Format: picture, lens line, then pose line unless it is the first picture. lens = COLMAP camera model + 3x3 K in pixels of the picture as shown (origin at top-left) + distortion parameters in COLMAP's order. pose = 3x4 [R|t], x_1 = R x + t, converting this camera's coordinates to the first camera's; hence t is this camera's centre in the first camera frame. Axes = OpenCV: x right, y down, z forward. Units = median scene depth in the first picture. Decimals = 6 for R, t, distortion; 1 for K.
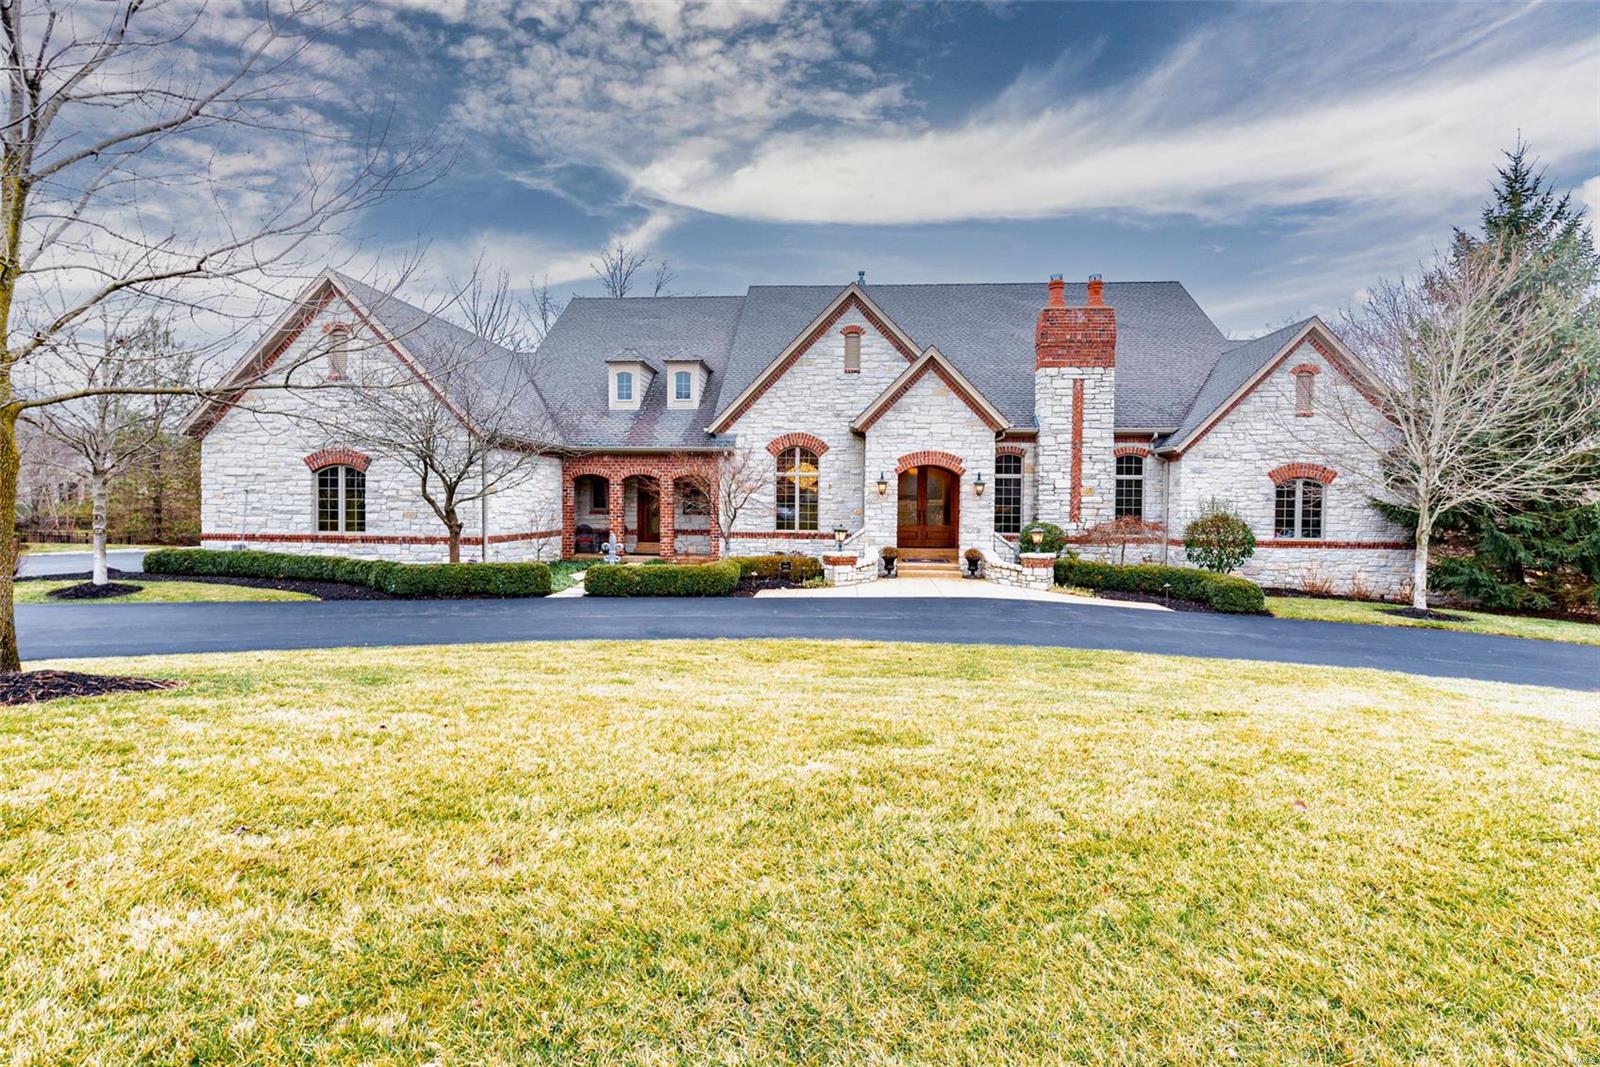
lens RADIAL K [[694.8, 0, 811.4], [0, 694.8, 525.1], [0, 0, 1]] dist [0.003544, -0.001134]
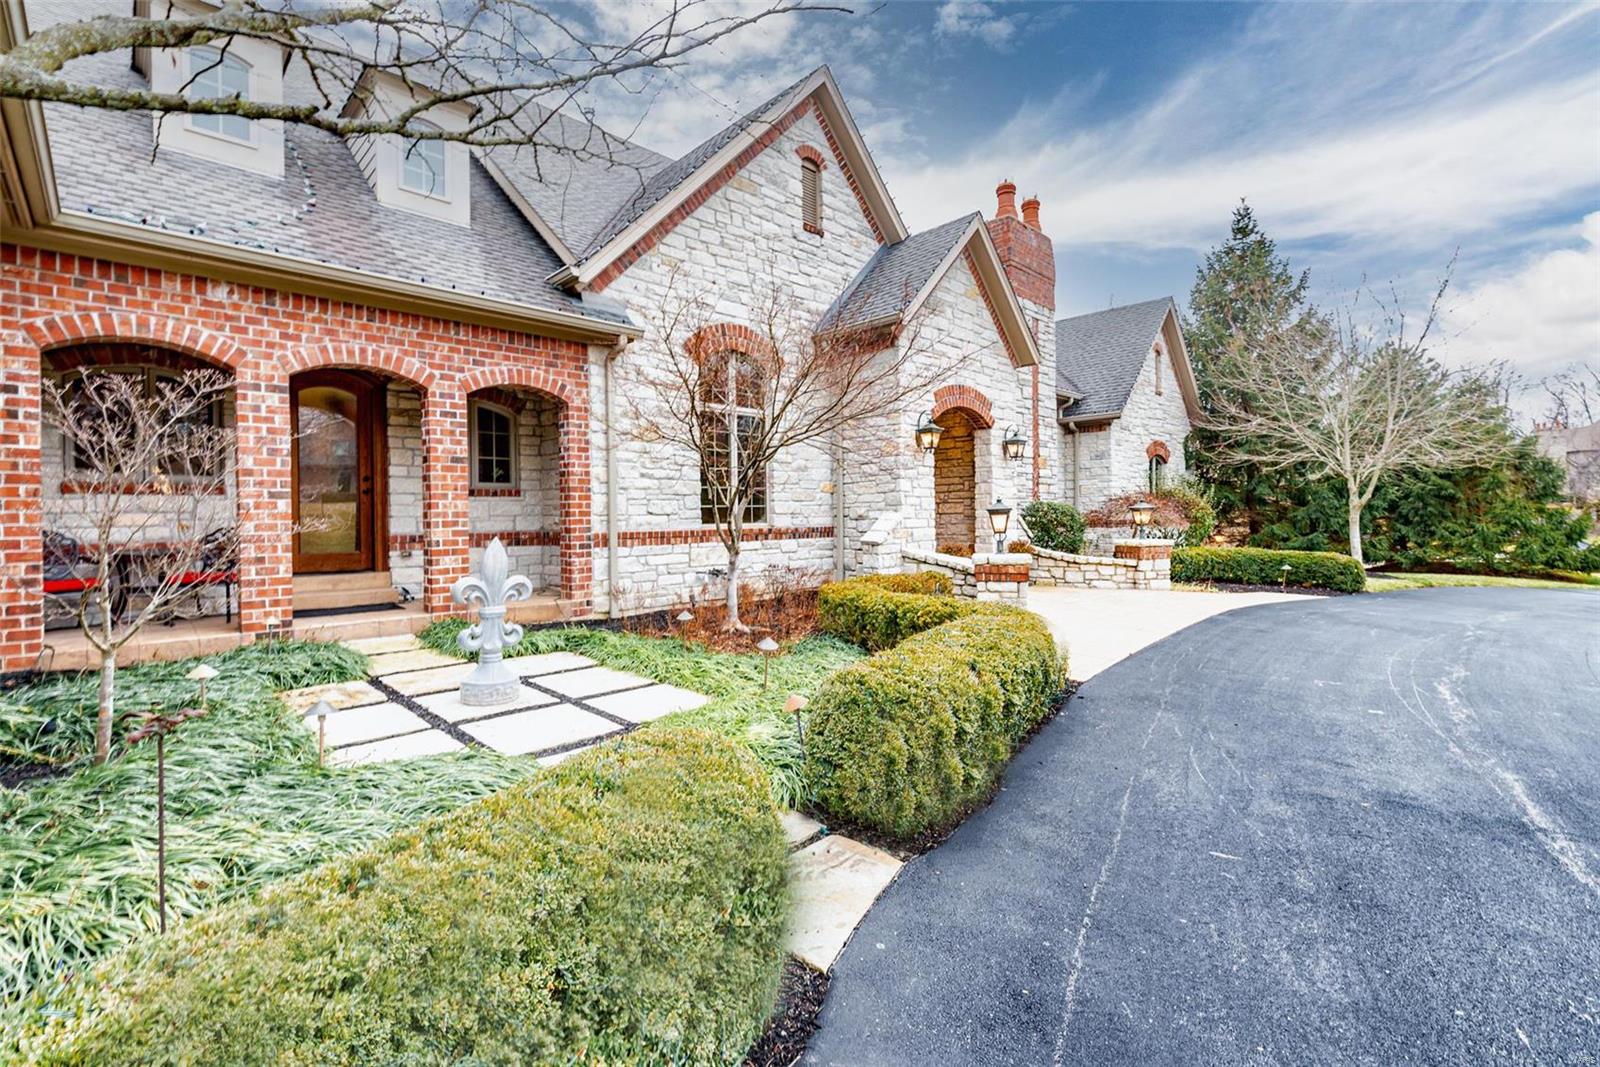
lens RADIAL K [[694.8, 0, 811.9], [0, 694.8, 511.3], [0, 0, 1]] dist [0.003544, -0.001134]
pose [[0.673950, -0.014236, 0.738640, -0.364100], [0.039970, 0.999053, -0.017215, 0.009792], [-0.737695, 0.041126, 0.673880, 0.664267]]
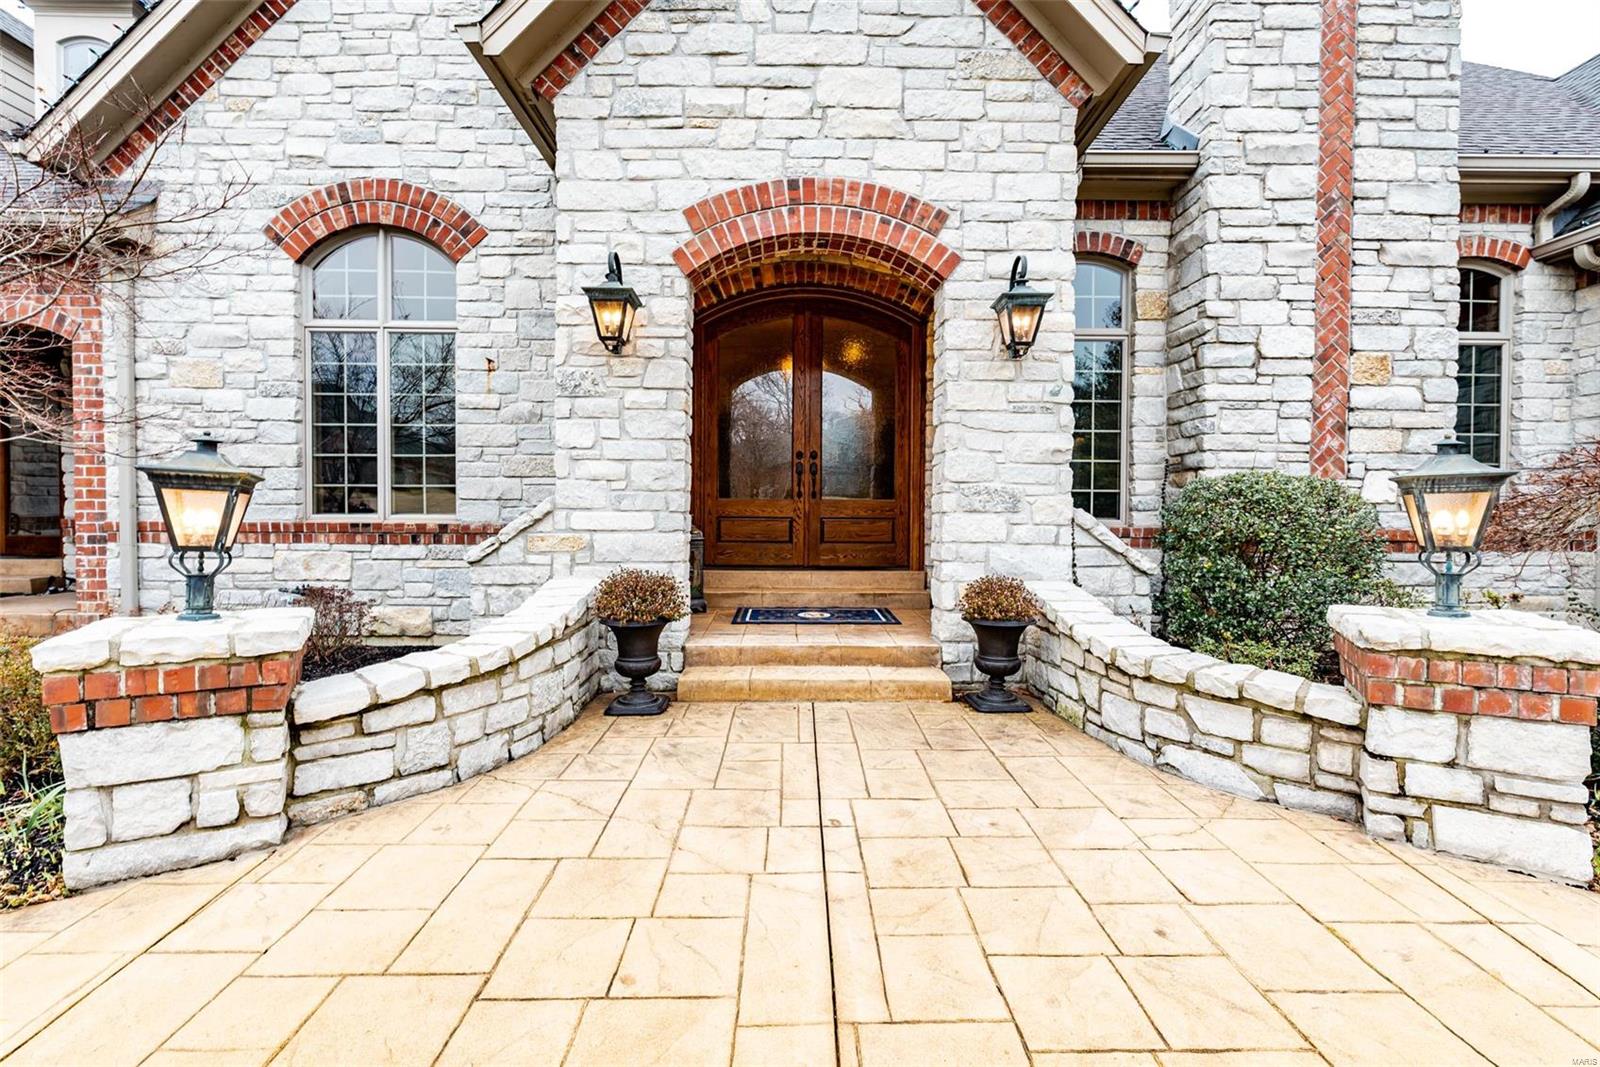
lens RADIAL K [[694.8, 0, 790.1], [0, 694.8, 523.8], [0, 0, 1]] dist [0.003544, -0.001134]
pose [[0.998012, -0.005653, 0.062774, 0.140141], [0.006634, 0.999859, -0.015422, 0.018050], [-0.062678, 0.015808, 0.997909, 0.730464]]
